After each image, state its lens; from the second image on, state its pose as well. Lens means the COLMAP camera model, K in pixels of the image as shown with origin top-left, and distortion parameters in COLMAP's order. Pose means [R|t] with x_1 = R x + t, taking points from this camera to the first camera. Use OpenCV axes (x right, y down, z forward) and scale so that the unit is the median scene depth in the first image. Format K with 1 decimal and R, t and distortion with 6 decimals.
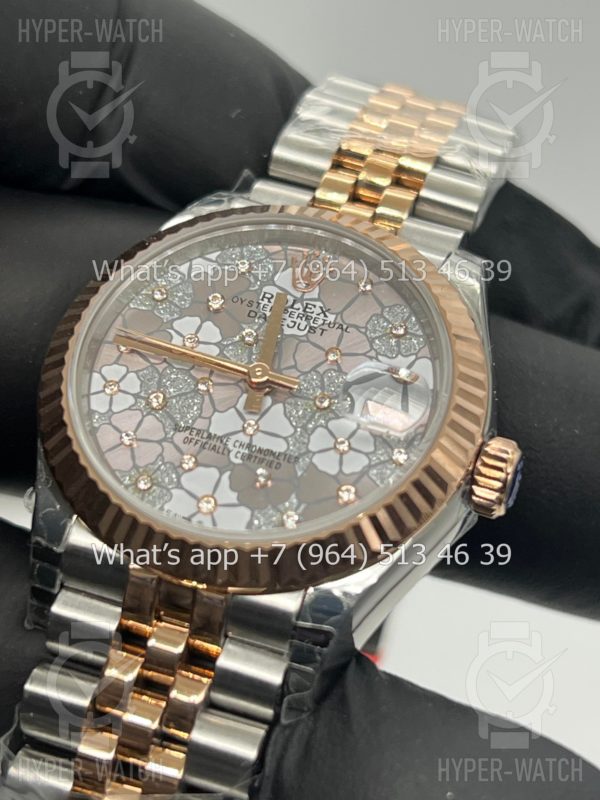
lens RADIAL K [[1882.9, 0, 301.6], [0, 1882.9, 403.5], [0, 0, 1]] dist [0.270392, 0.000000]
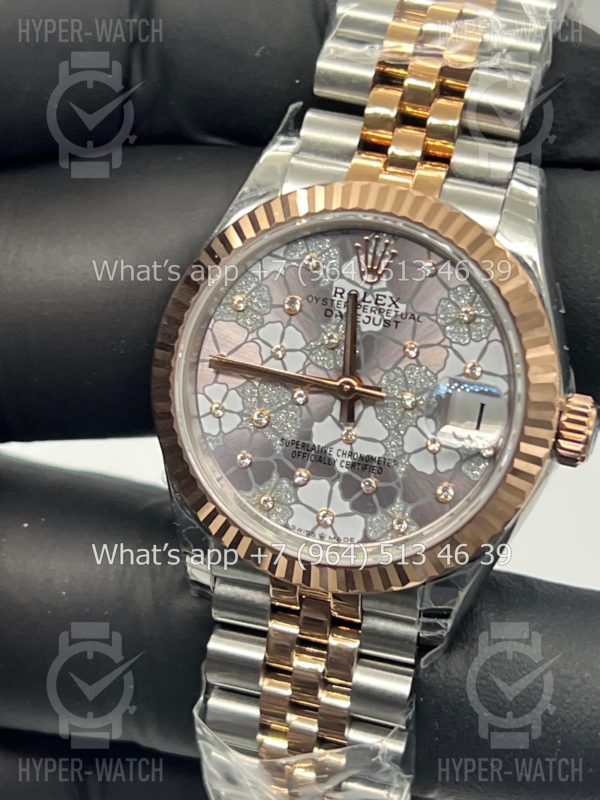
lens RADIAL K [[1882.9, 0, 295.2], [0, 1882.9, 393.6], [0, 0, 1]] dist [0.270392, 0.000000]
pose [[0.979402, -0.162366, -0.120035, 0.078488], [0.201168, 0.835825, 0.510810, -0.576232], [0.017390, -0.524436, 0.851272, 0.068211]]
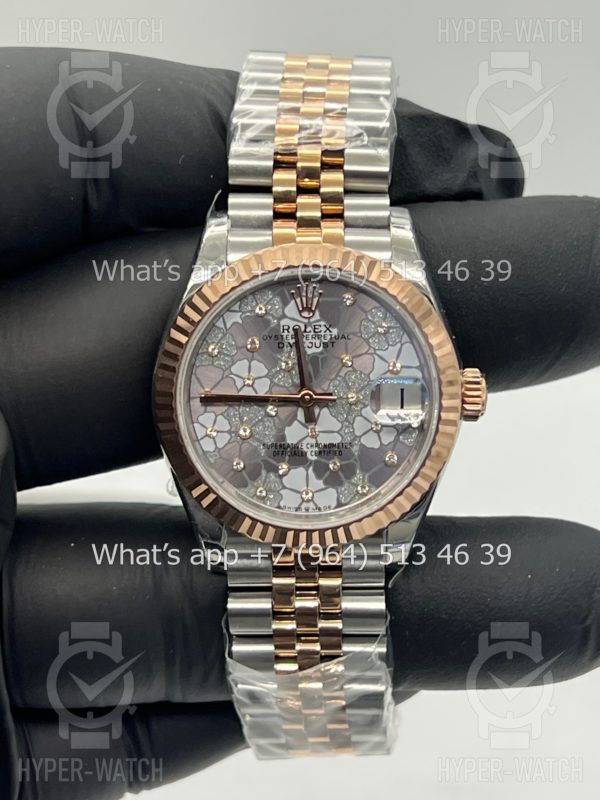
lens RADIAL K [[1882.9, 0, 305.3], [0, 1882.9, 394.8], [0, 0, 1]] dist [0.270392, 0.000000]
pose [[0.936112, -0.349564, 0.038718, -0.079731], [0.262007, 0.766576, 0.586270, -0.879098], [-0.234619, -0.538670, 0.809190, -0.187957]]
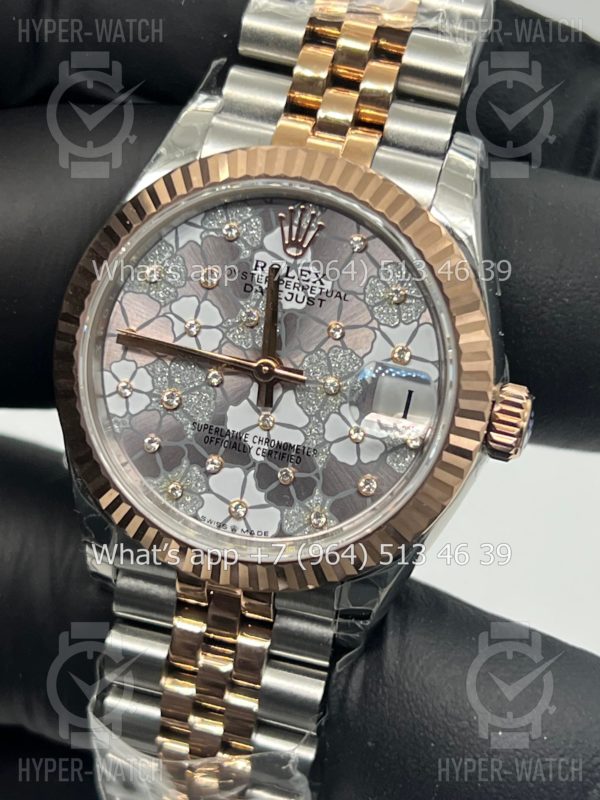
lens RADIAL K [[1882.9, 0, 291.3], [0, 1882.9, 398.3], [0, 0, 1]] dist [0.270392, 0.000000]
pose [[0.987699, -0.131591, -0.084466, 0.074219], [0.156367, 0.831361, 0.533281, -0.538855], [0.000047, -0.539929, 0.841711, 0.141725]]
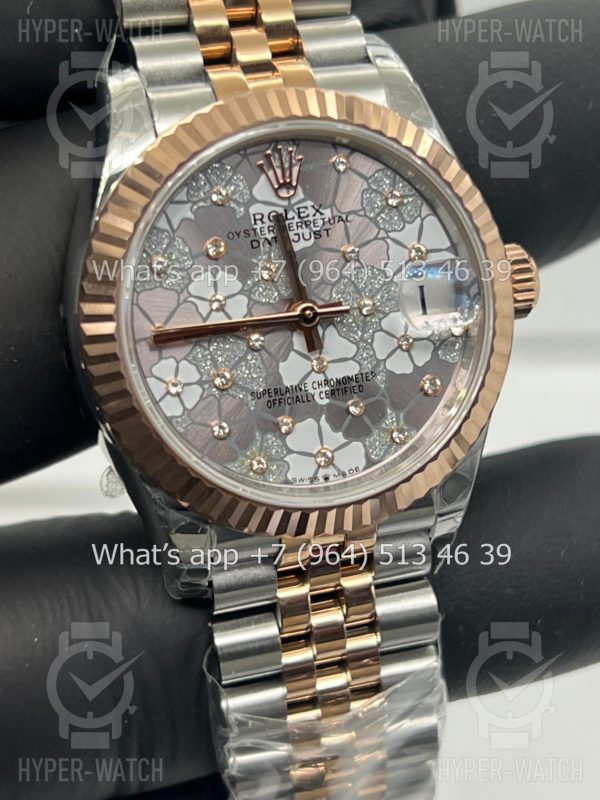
lens RADIAL K [[1837.9, 0, 296.9], [0, 1837.9, 405.3], [0, 0, 1]] dist [0.187808, 0.000000]
pose [[0.827076, -0.489718, 0.275903, -0.319766], [0.232215, 0.744697, 0.625702, -0.590822], [-0.511881, -0.453434, 0.729640, 0.268809]]
